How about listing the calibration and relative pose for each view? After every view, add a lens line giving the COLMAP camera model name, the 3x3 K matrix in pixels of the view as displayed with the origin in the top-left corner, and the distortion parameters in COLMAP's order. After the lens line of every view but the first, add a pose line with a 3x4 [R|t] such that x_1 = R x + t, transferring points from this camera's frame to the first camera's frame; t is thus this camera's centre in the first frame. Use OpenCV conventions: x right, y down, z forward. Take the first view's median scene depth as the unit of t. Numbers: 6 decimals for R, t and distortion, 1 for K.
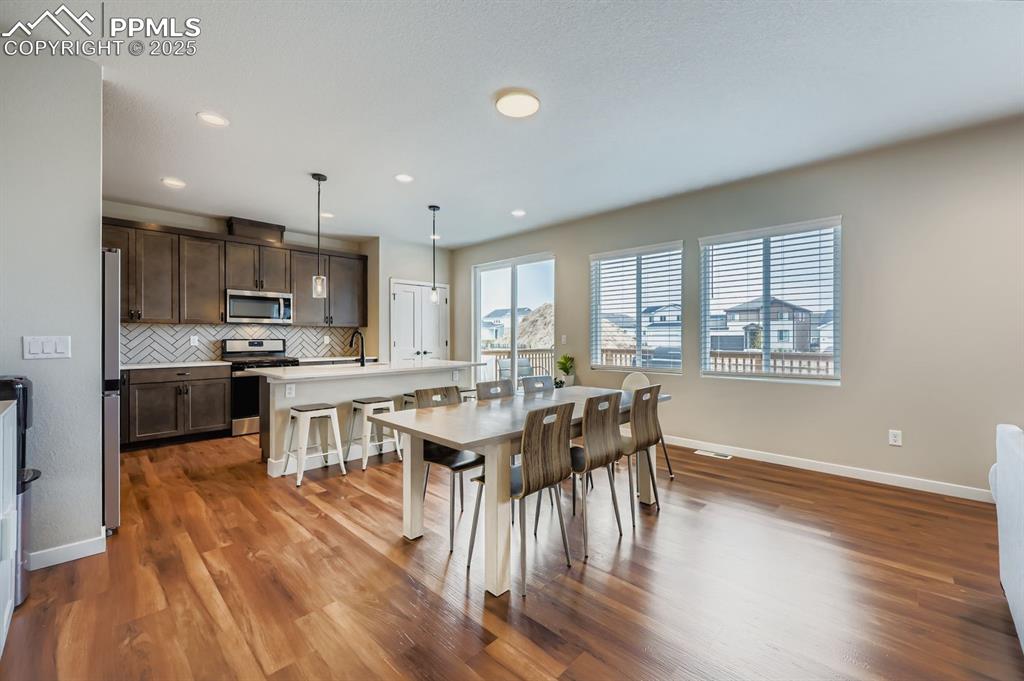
lens RADIAL K [[416.2, 0, 518.2], [0, 416.2, 332.2], [0, 0, 1]] dist [-0.000227, 0.001629]
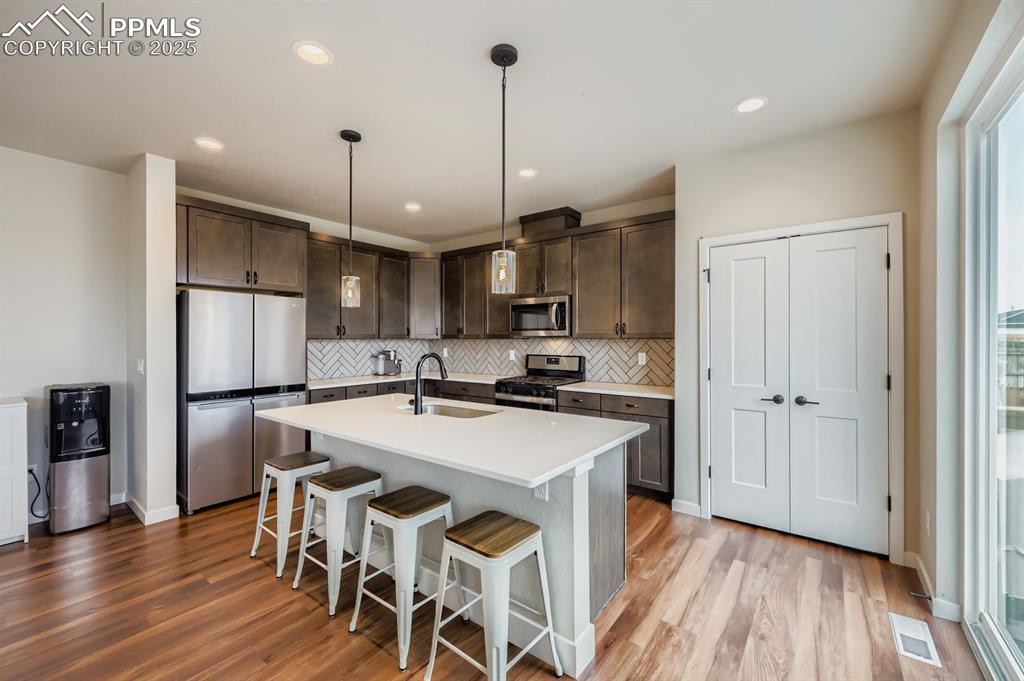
lens RADIAL K [[416.2, 0, 511.9], [0, 416.2, 341.7], [0, 0, 1]] dist [-0.000227, 0.001629]
pose [[0.116582, 0.009034, -0.993140, 0.178360], [0.013467, 0.999852, 0.010676, -0.019992], [0.993090, -0.014619, 0.116443, 0.823192]]
